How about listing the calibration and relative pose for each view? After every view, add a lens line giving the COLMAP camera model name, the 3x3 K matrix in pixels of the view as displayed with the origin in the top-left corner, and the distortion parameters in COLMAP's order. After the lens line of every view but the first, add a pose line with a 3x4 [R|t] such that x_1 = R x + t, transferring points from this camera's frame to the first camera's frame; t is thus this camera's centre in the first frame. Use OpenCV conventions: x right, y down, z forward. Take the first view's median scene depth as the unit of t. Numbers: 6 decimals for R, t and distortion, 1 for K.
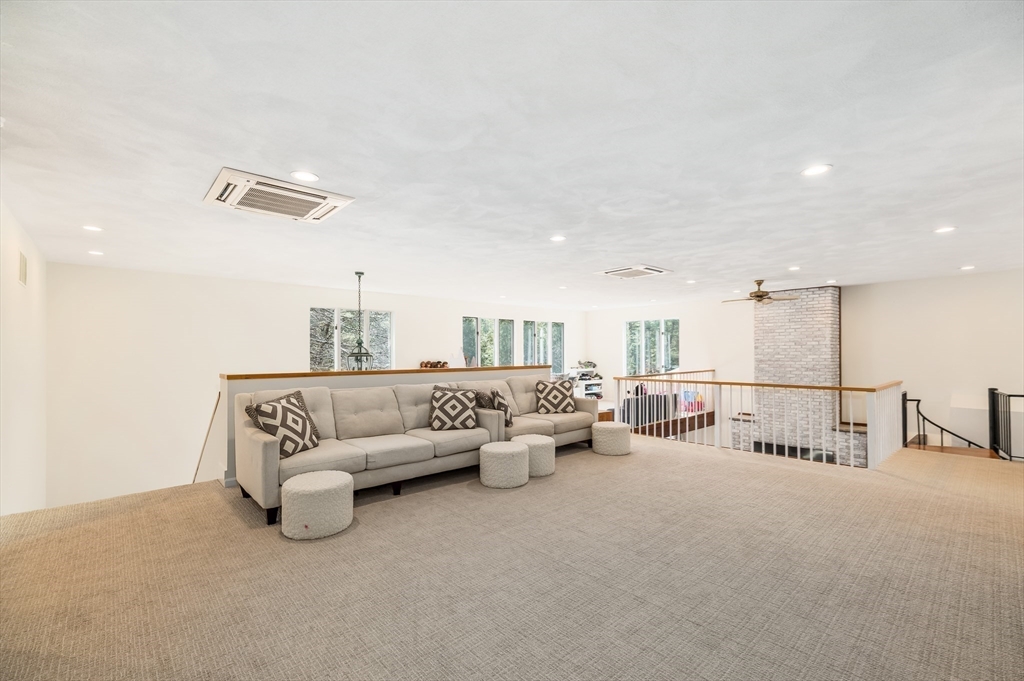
lens RADIAL K [[445.6, 0, 514.3], [0, 445.6, 346.1], [0, 0, 1]] dist [0.000195, 0.000386]
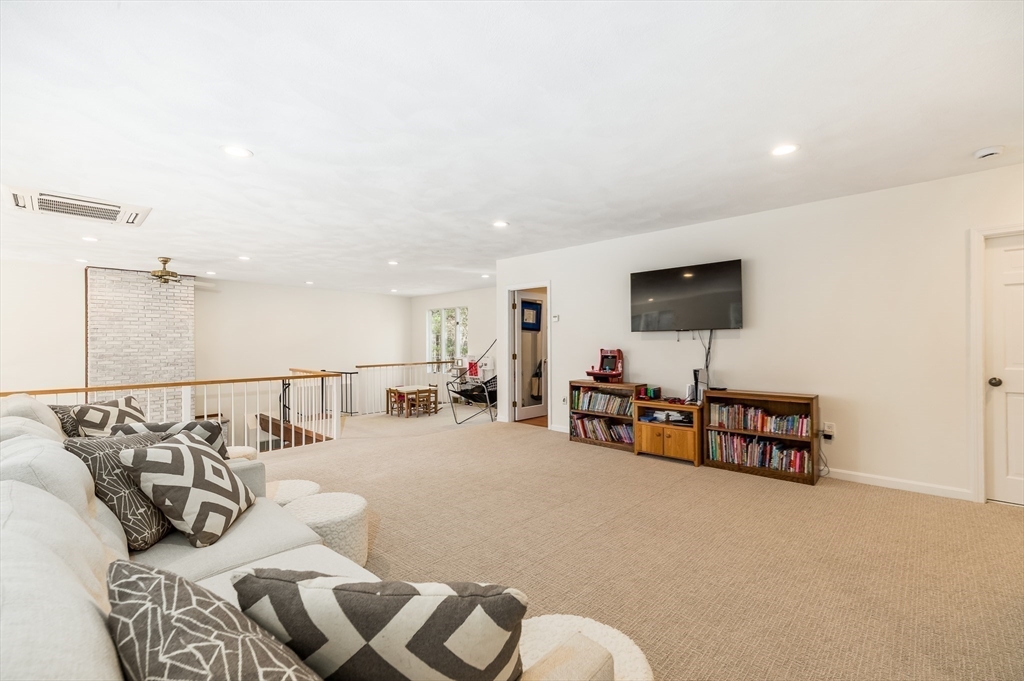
lens RADIAL K [[445.6, 0, 513.7], [0, 445.6, 339.2], [0, 0, 1]] dist [0.000195, 0.000386]
pose [[-0.079956, 0.013003, 0.996714, -0.332418], [-0.008621, 0.999868, -0.013736, 0.009421], [-0.996761, -0.009691, -0.079833, 0.433949]]
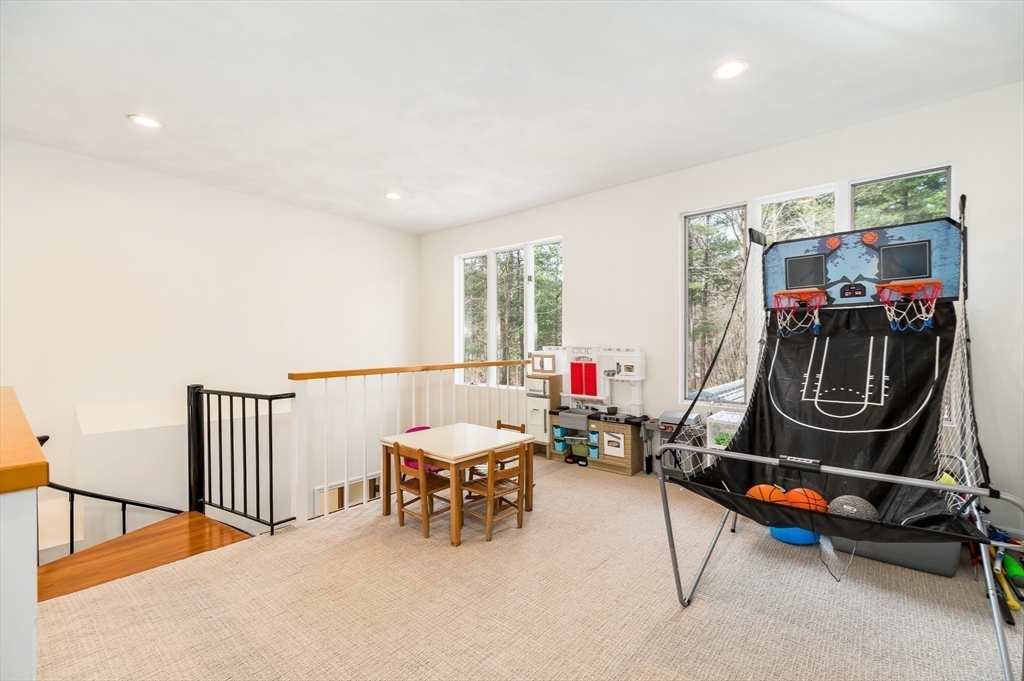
lens RADIAL K [[448.9, 0, 512.6], [0, 448.9, 349.1], [0, 0, 1]] dist [-0.000411, -0.000051]
pose [[-0.116525, 0.000878, 0.993187, 0.459259], [-0.002520, 0.999996, -0.001180, 0.045582], [-0.993185, -0.002641, -0.116522, 0.606287]]
